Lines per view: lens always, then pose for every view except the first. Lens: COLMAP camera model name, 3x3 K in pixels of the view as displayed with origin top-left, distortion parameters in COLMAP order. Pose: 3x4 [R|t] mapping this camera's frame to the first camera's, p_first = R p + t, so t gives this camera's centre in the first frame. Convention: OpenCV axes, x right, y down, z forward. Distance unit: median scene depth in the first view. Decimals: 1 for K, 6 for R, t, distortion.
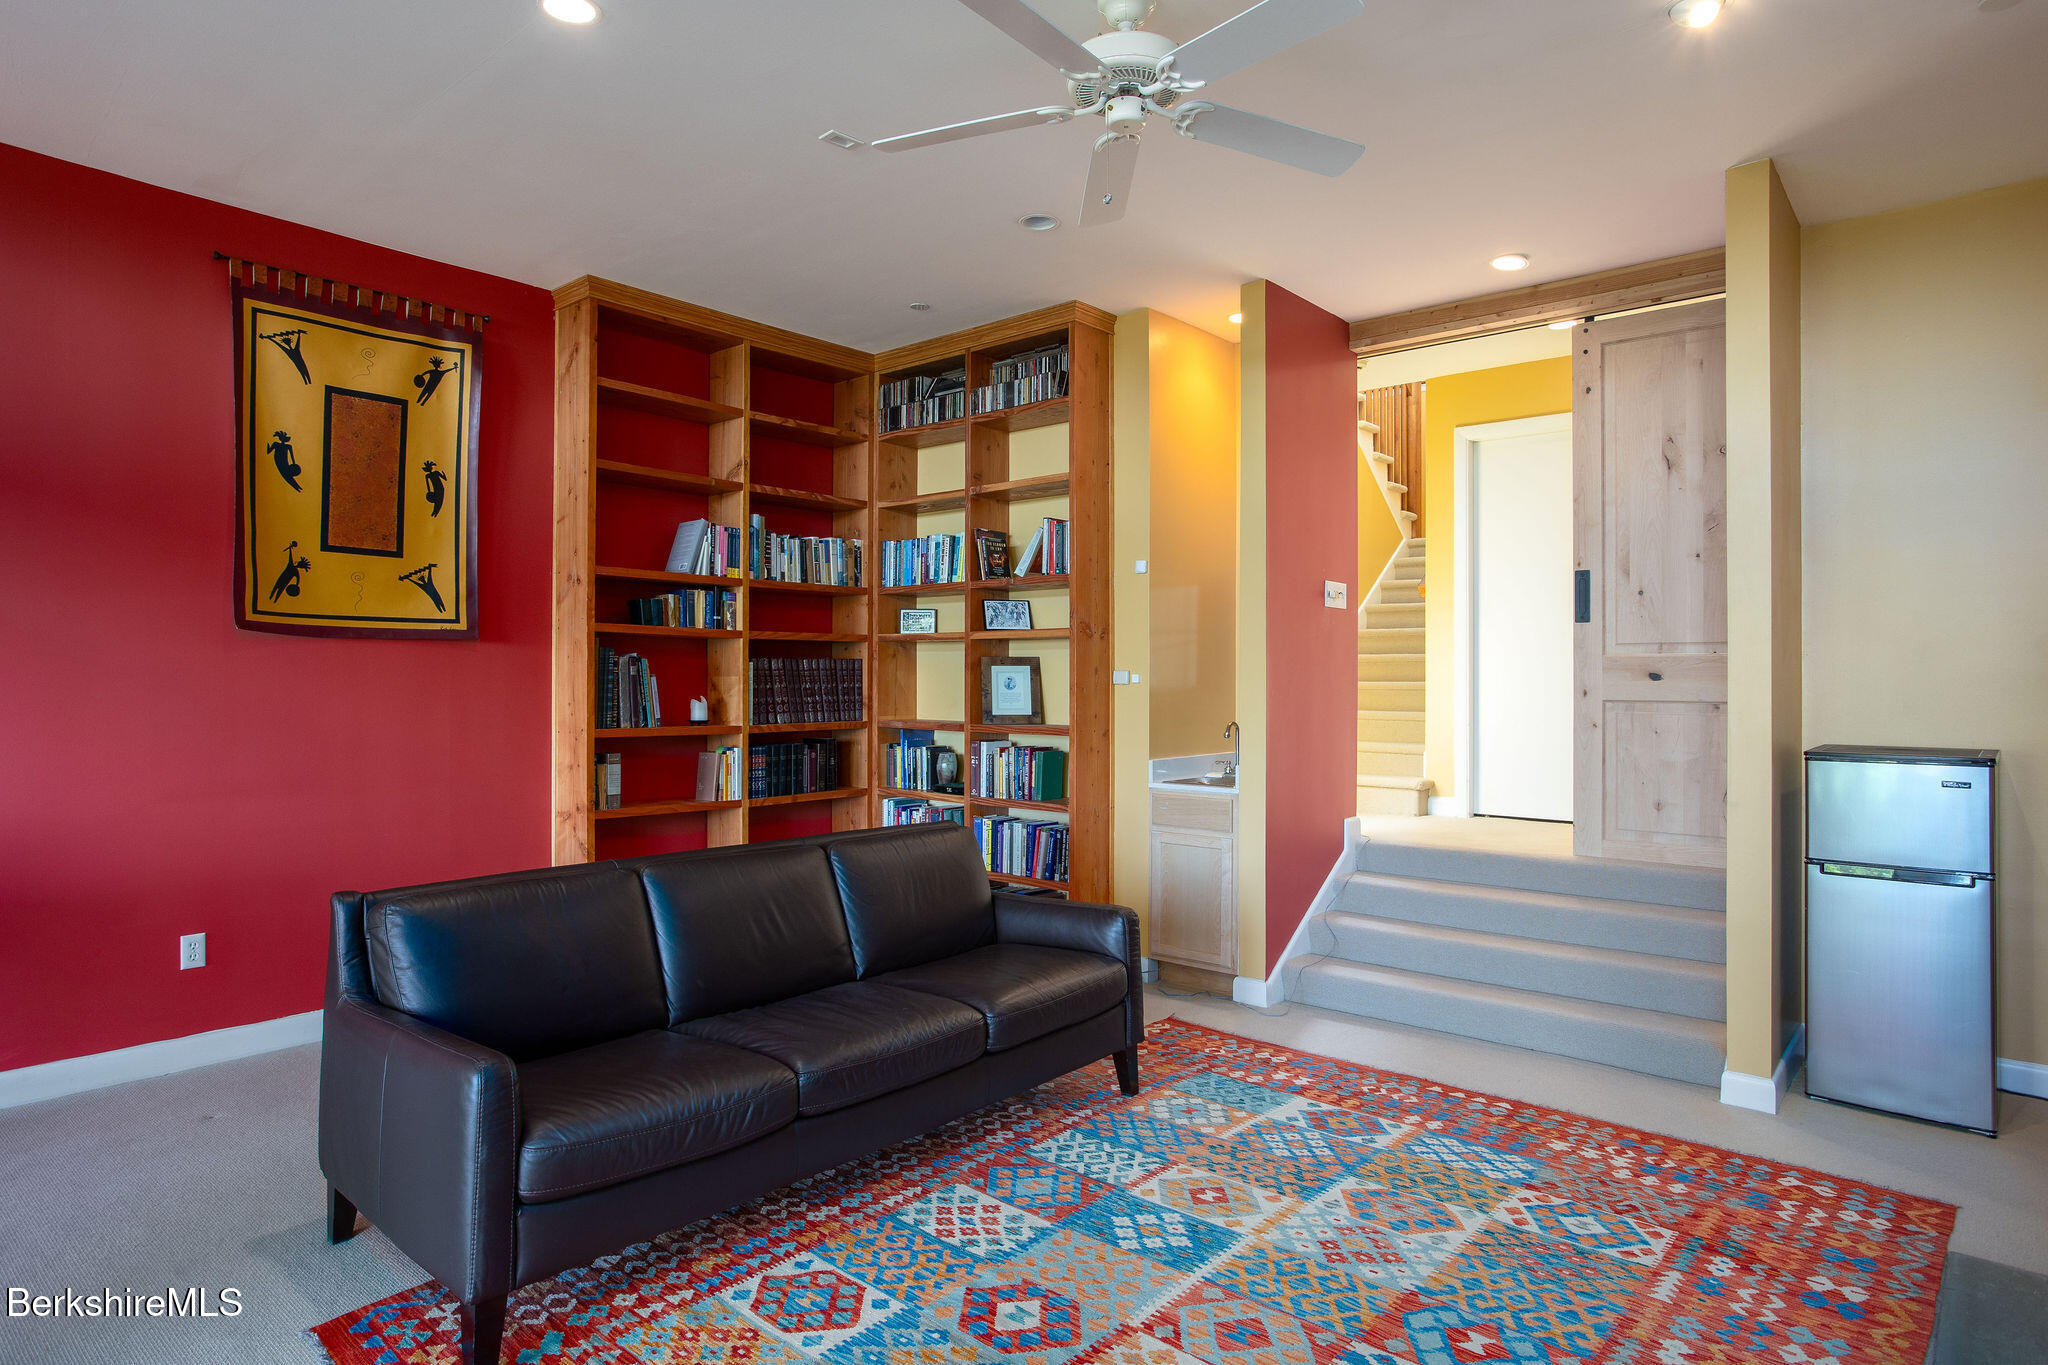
lens RADIAL K [[1152.6, 0, 1030.4], [0, 1152.6, 670.7], [0, 0, 1]] dist [-0.011670, 0.000059]
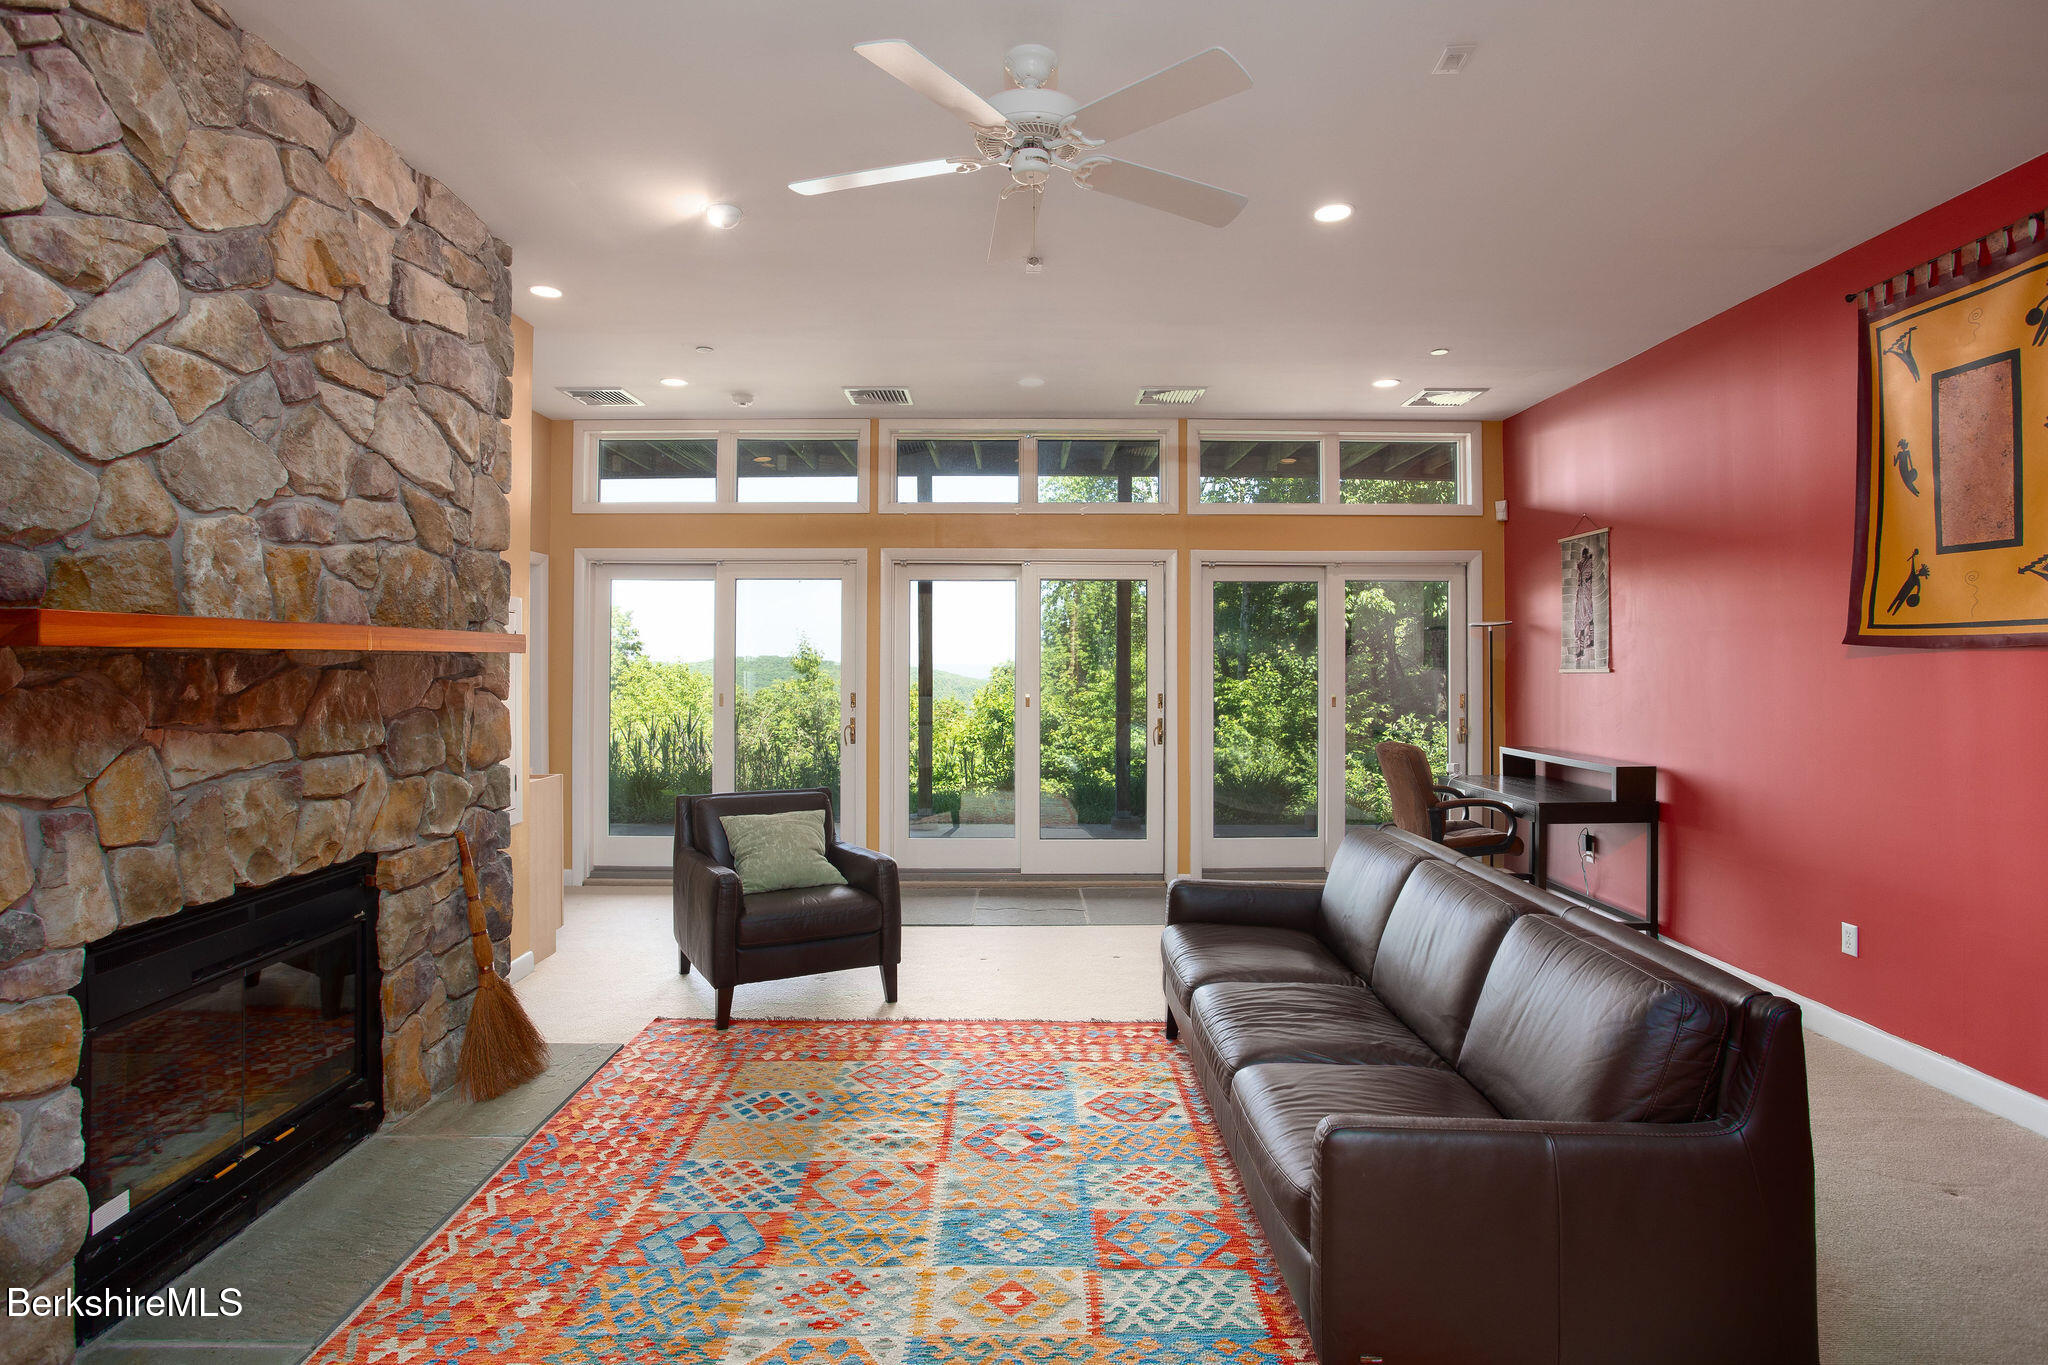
lens RADIAL K [[1024.6, 0, 1024.6], [0, 1024.6, 653.6], [0, 0, 1]] dist [-0.051085, 0.025111]
pose [[-0.757109, -0.010115, -0.653210, 0.683029], [0.001973, 0.999840, -0.017770, -0.017372], [0.653285, -0.014743, -0.756968, 1.671936]]
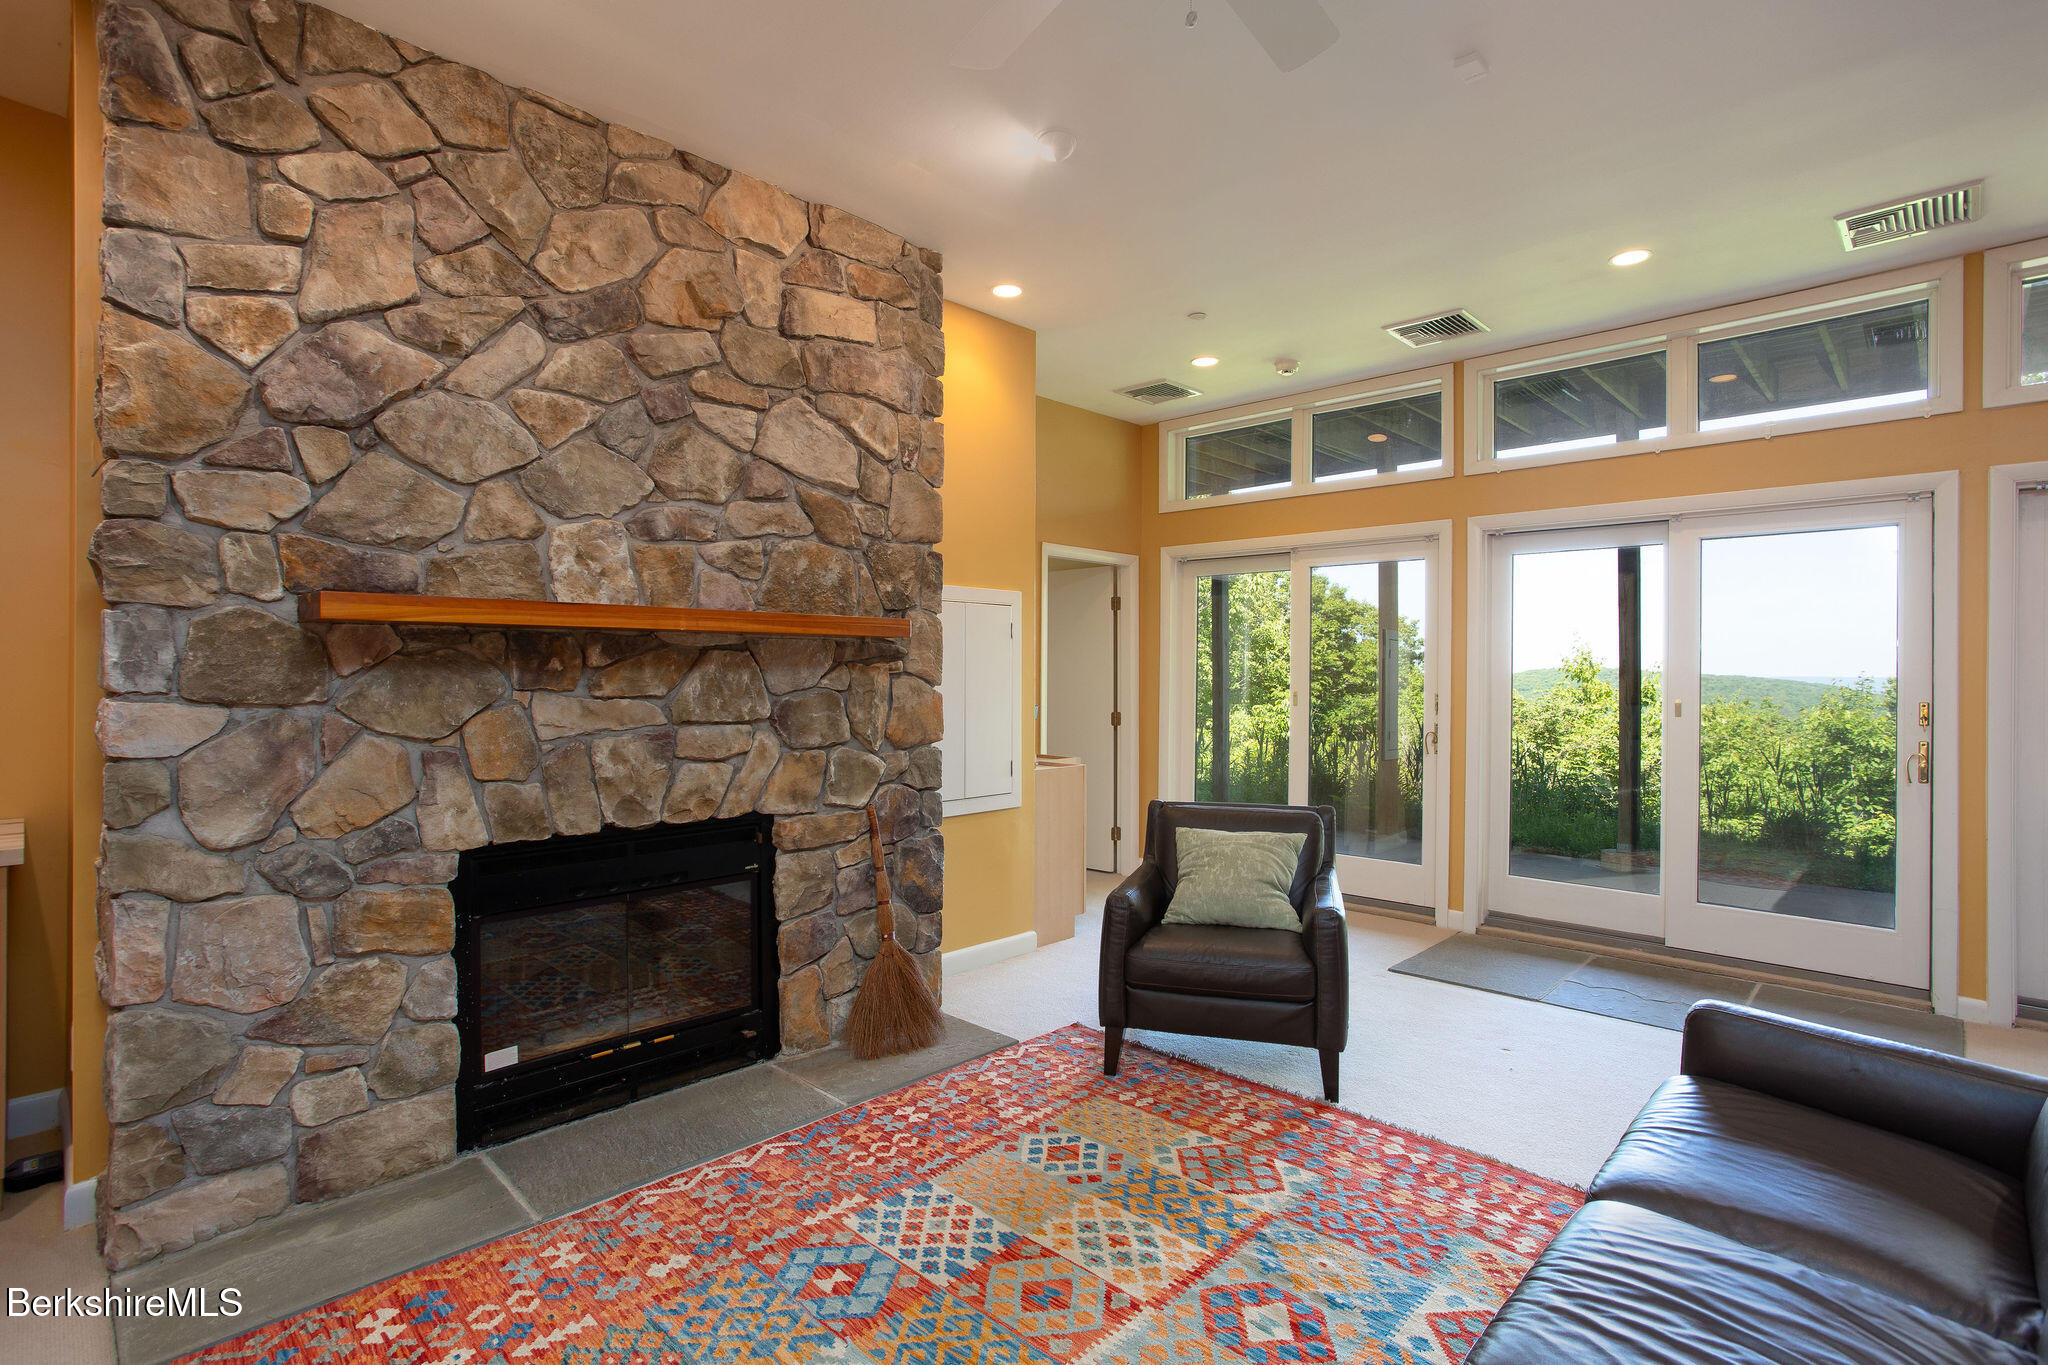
lens RADIAL K [[988.5, 0, 1014.9], [0, 988.5, 672.1], [0, 0, 1]] dist [-0.071752, 0.045500]
pose [[-0.997561, -0.007029, 0.069448, 0.128334], [-0.007670, 0.999930, -0.008956, 0.011949], [-0.069380, -0.009467, -0.997545, 1.564570]]
